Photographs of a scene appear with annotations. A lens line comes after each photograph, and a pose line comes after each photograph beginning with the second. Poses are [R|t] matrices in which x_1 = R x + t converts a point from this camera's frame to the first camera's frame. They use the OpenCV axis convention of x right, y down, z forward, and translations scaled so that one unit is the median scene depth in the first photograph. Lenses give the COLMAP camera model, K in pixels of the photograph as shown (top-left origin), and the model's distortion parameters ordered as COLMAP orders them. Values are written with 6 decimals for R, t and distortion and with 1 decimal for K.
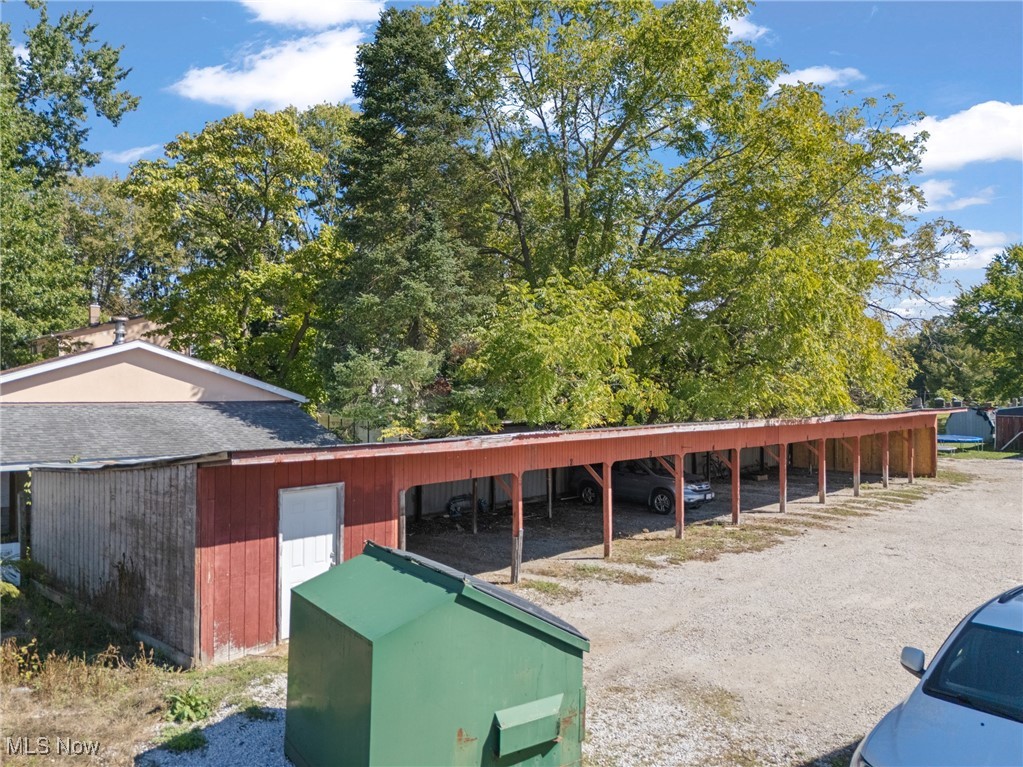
lens RADIAL K [[764.6, 0, 511.1], [0, 764.6, 385.1], [0, 0, 1]] dist [0.022244, -0.009503]
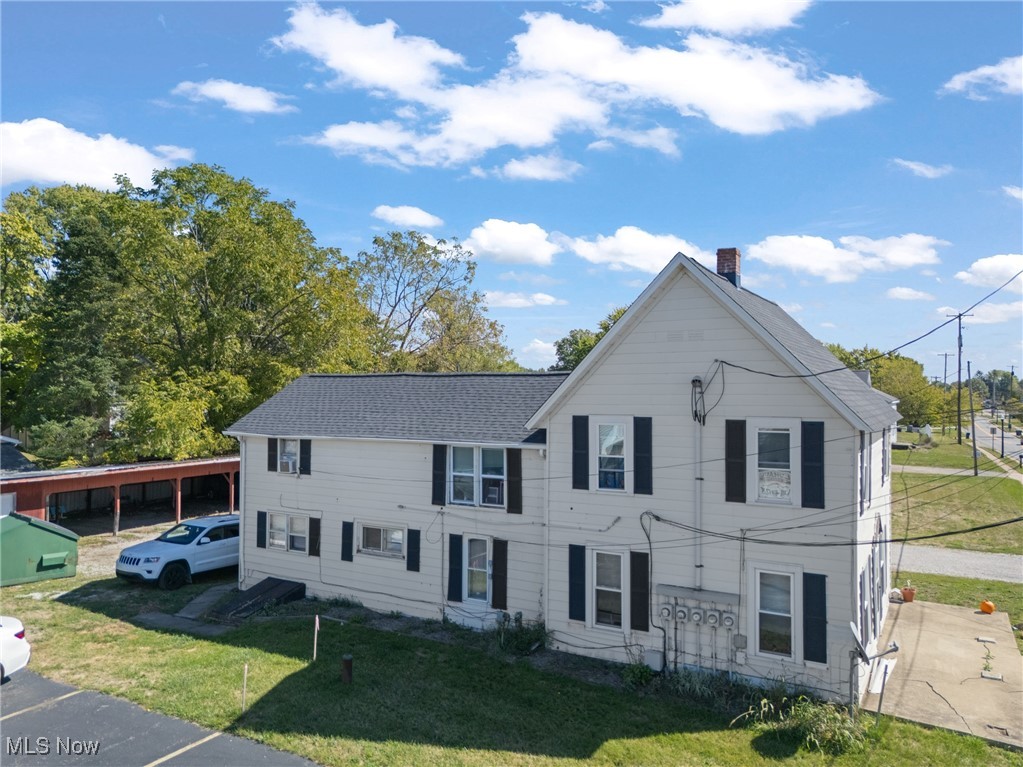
lens RADIAL K [[764.6, 0, 511.8], [0, 764.6, 382.8], [0, 0, 1]] dist [0.022244, -0.009503]
pose [[0.968328, 0.013273, 0.249328, 0.401499], [-0.012393, 0.999910, -0.005100, -0.131327], [-0.249374, 0.001849, 0.968406, -1.019311]]
